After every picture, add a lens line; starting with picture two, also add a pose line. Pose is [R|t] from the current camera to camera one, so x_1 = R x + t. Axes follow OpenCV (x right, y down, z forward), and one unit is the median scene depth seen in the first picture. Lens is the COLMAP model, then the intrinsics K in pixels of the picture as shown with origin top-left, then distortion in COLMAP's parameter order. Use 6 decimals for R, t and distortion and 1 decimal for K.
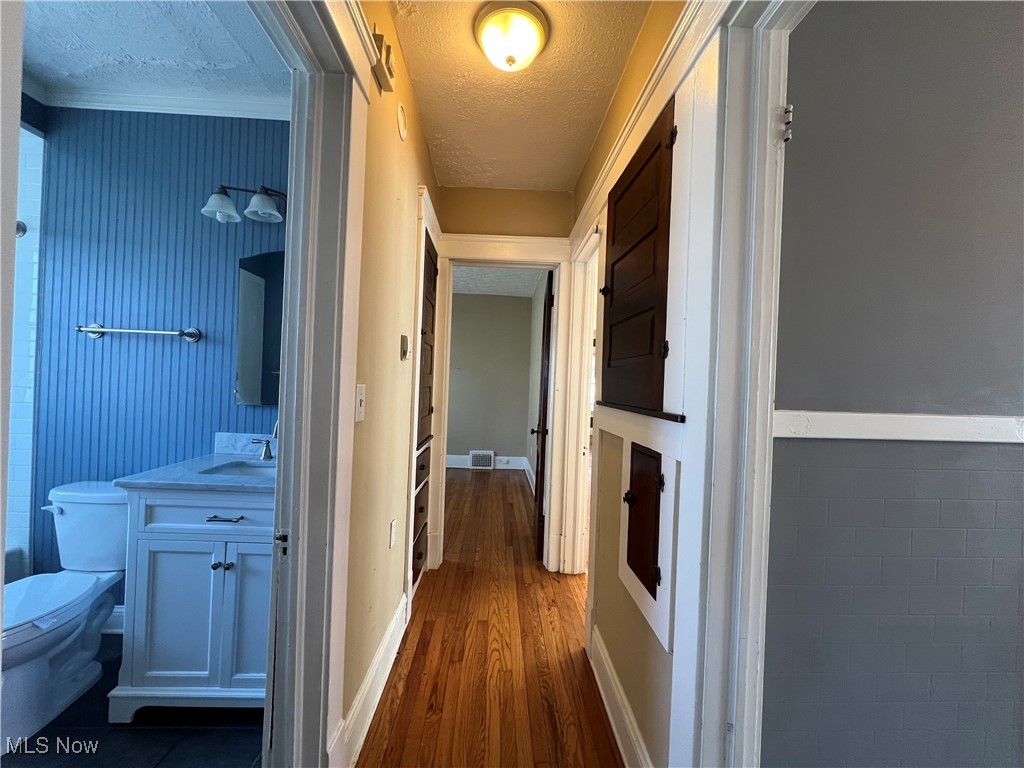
lens RADIAL K [[408.5, 0, 512.7], [0, 408.5, 386.0], [0, 0, 1]] dist [-0.001640, 0.000403]
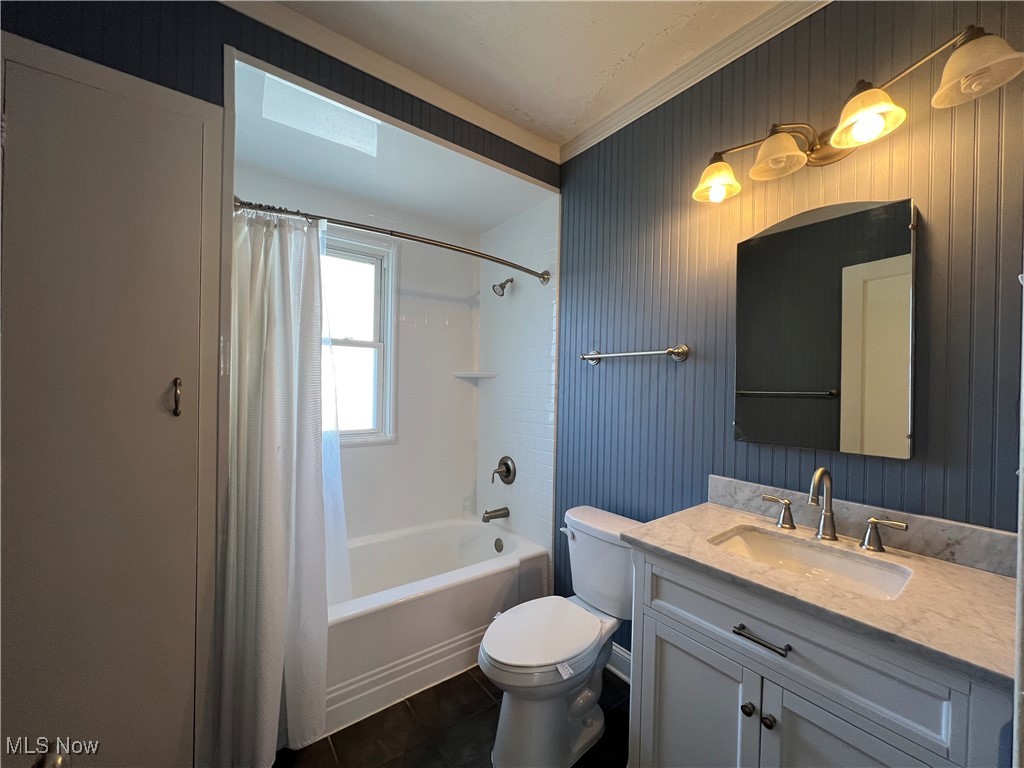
lens RADIAL K [[408.5, 0, 512.7], [0, 408.5, 386.0], [0, 0, 1]] dist [-0.001640, 0.000403]
pose [[0.573654, -0.029125, -0.818580, -0.321073], [-0.001391, 0.999332, -0.036531, -0.027786], [0.819096, 0.022095, 0.573230, 0.261744]]
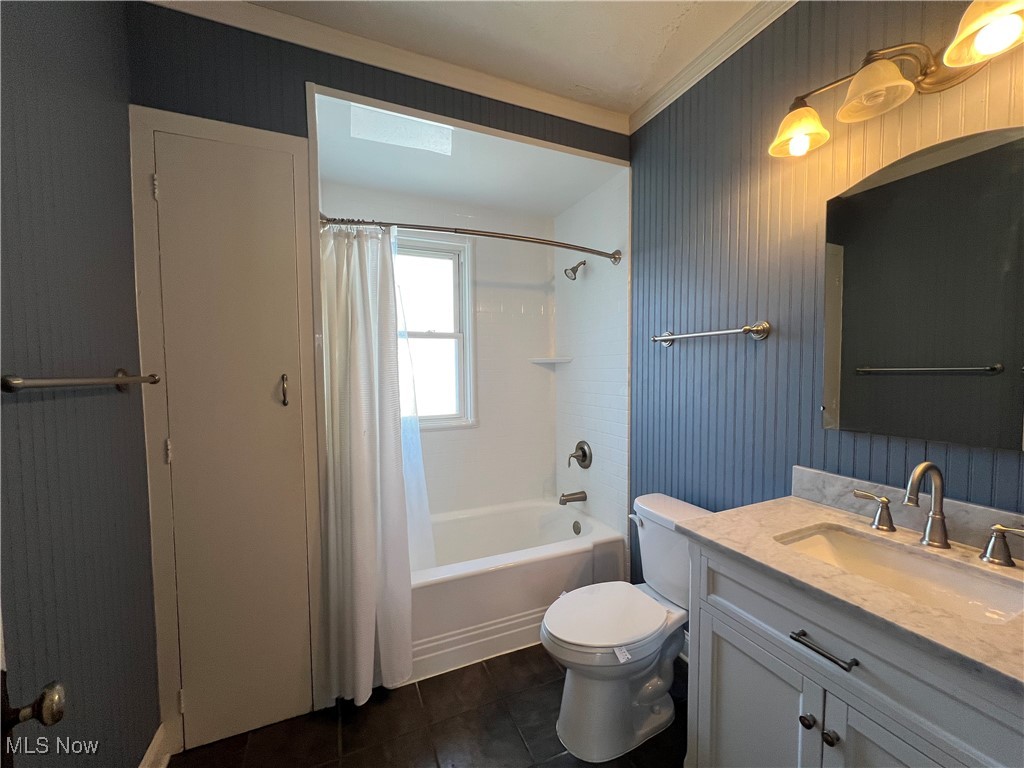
lens RADIAL K [[407.9, 0, 512.7], [0, 407.9, 386.2], [0, 0, 1]] dist [-0.001236, 0.000148]
pose [[0.361059, -0.002667, -0.932539, -0.267439], [0.018375, 0.999822, 0.004256, -0.036196], [0.932362, -0.018672, 0.361044, 0.325035]]
